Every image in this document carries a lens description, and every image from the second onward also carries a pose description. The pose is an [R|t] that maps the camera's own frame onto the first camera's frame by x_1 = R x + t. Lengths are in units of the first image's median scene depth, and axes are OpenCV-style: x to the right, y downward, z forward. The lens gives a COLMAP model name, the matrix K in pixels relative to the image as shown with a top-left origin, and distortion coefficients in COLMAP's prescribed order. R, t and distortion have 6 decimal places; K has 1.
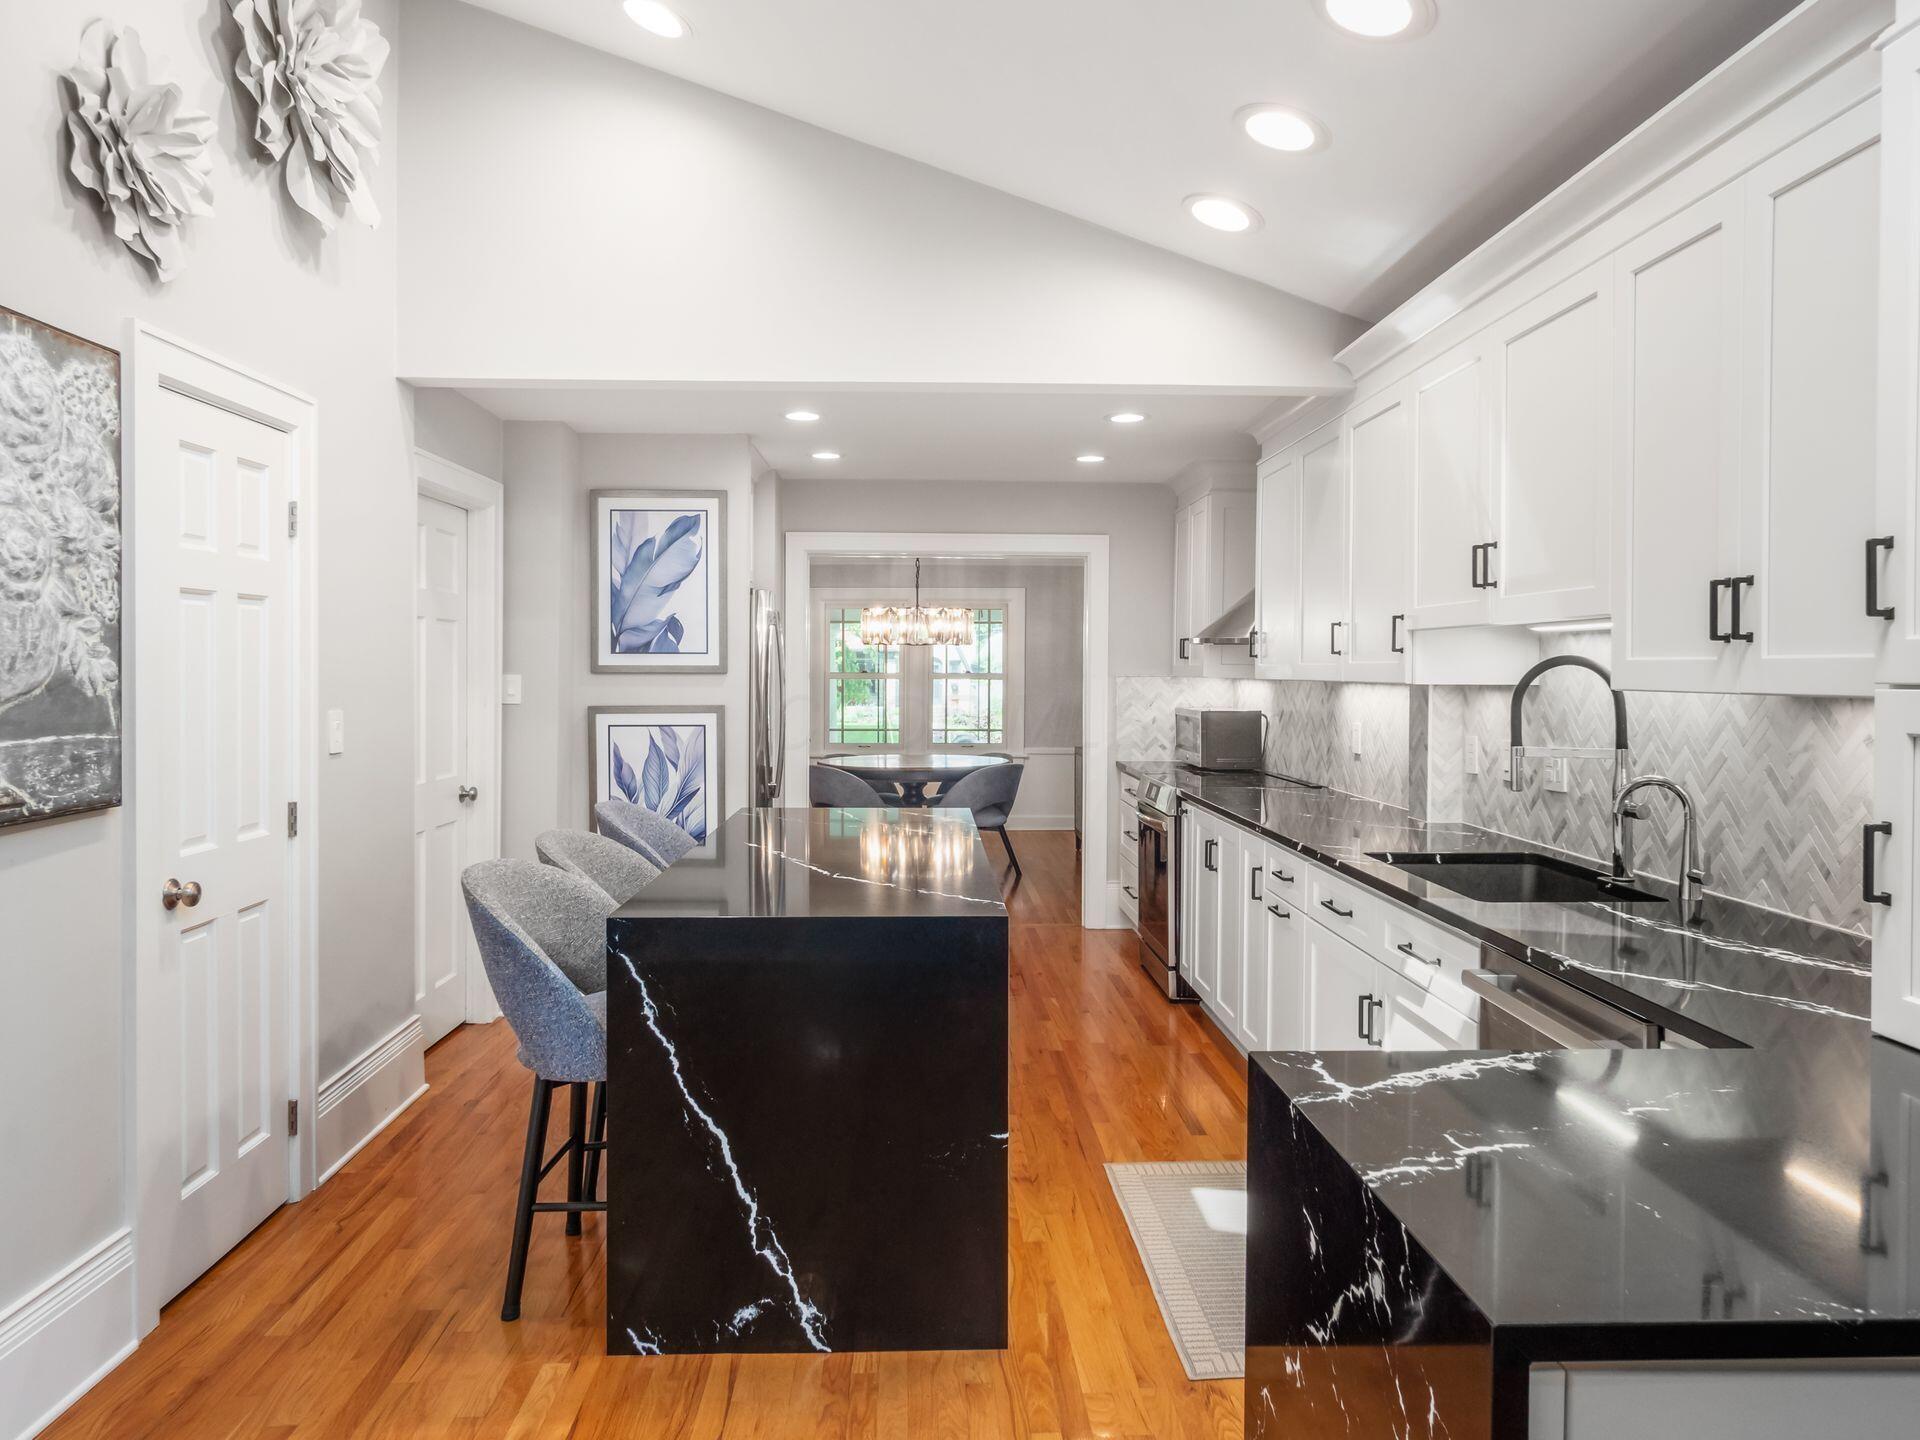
lens RADIAL K [[1311.9, 0, 958.6], [0, 1311.9, 679.4], [0, 0, 1]] dist [0.000178, 0.001451]
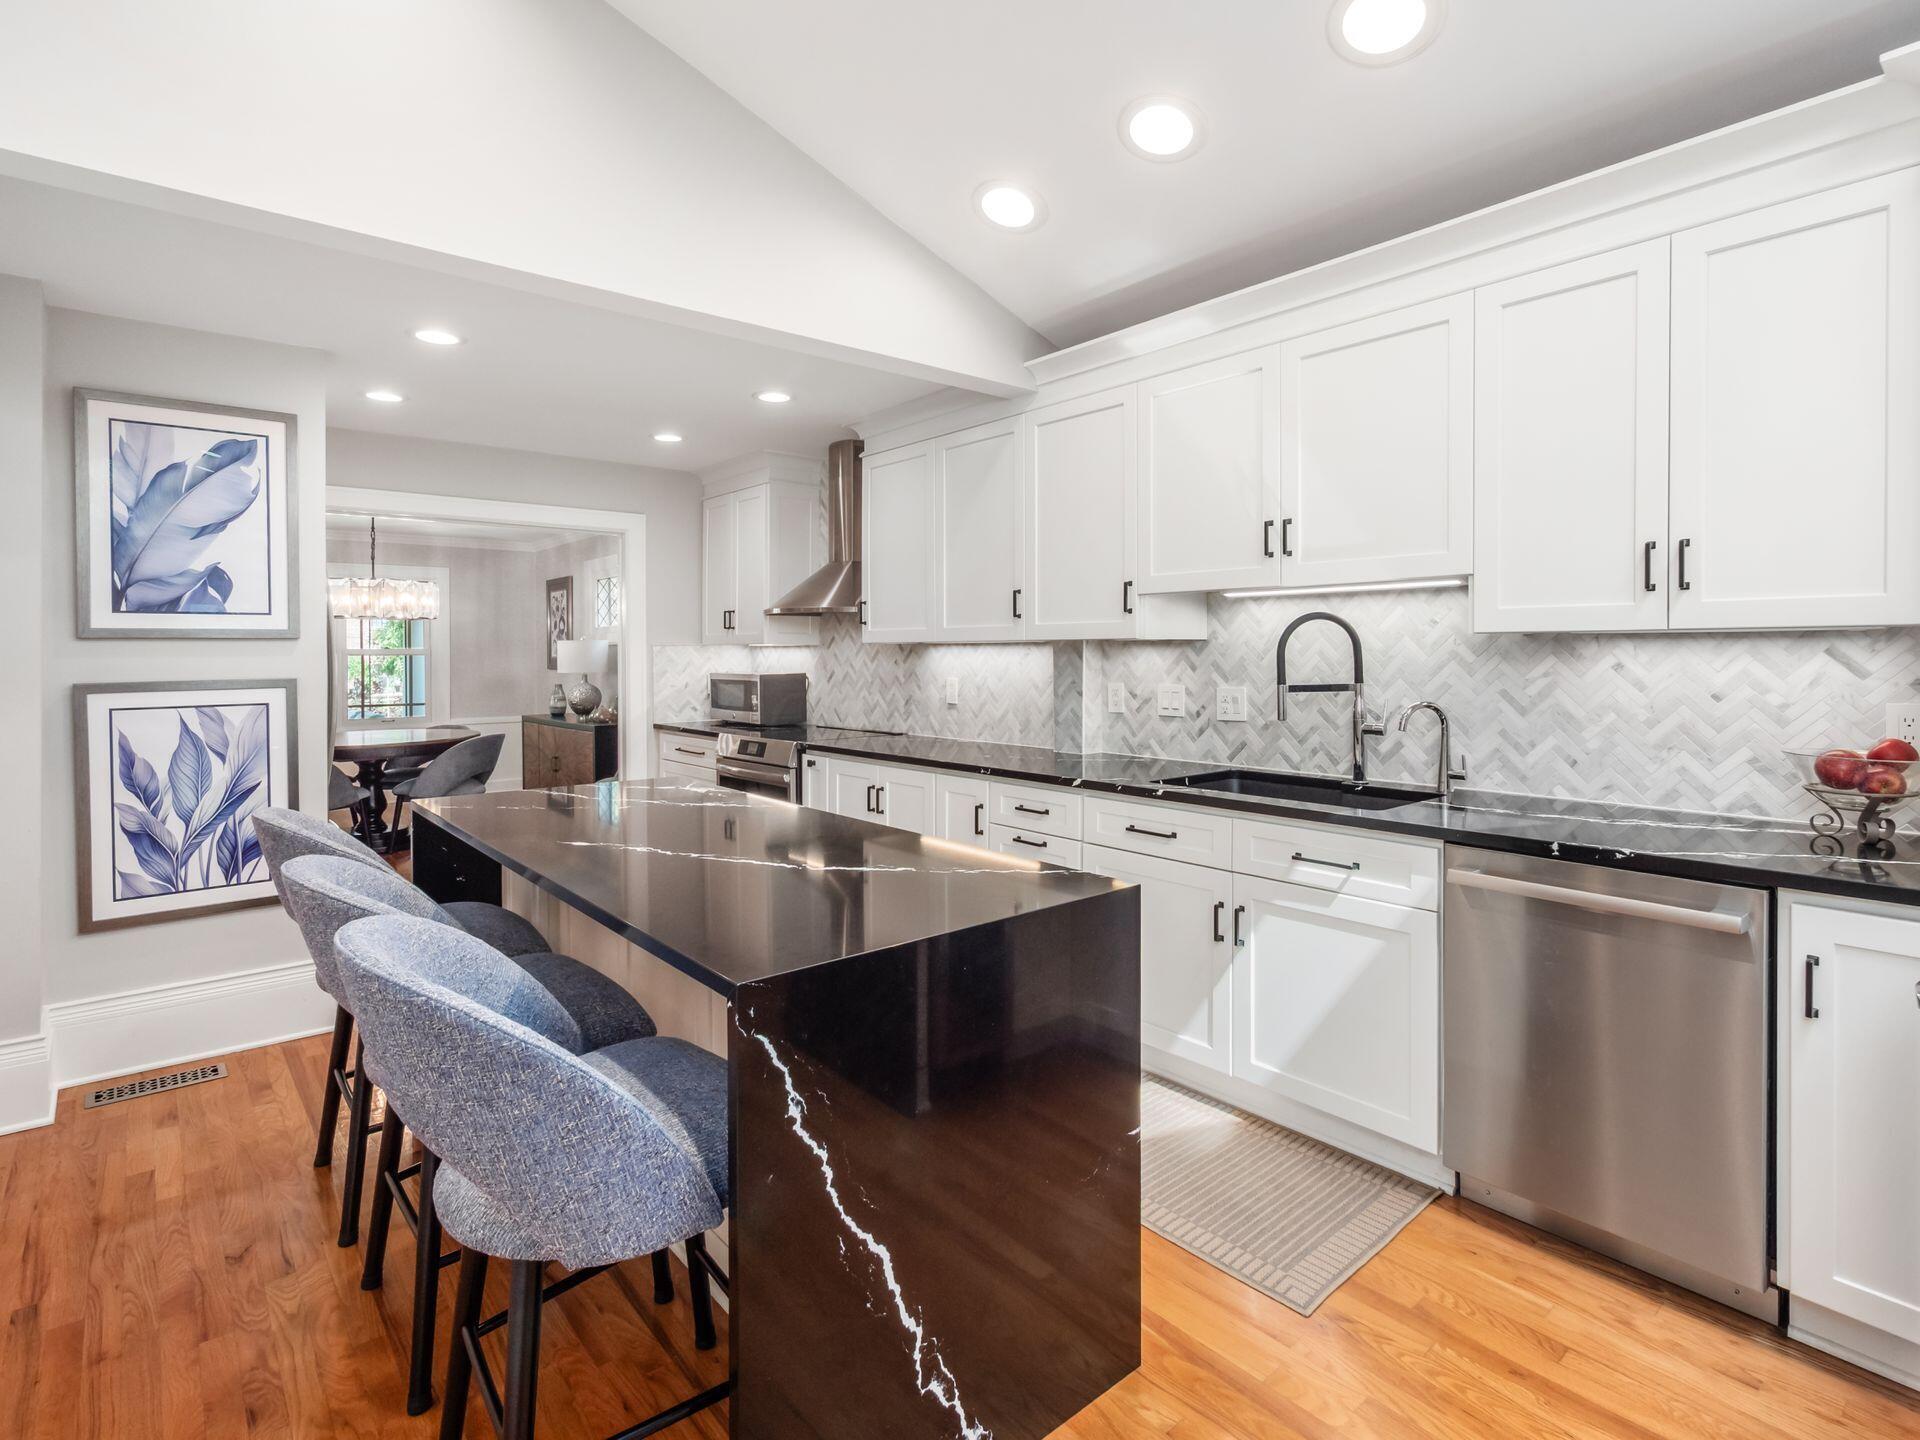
lens RADIAL K [[975.0, 0, 957.2], [0, 975.0, 658.7], [0, 0, 1]] dist [0.001463, 0.000305]
pose [[0.786659, -0.013801, 0.617233, -0.310989], [0.013947, 0.999892, 0.004582, 0.014199], [-0.617230, 0.005005, 0.786767, 0.364597]]
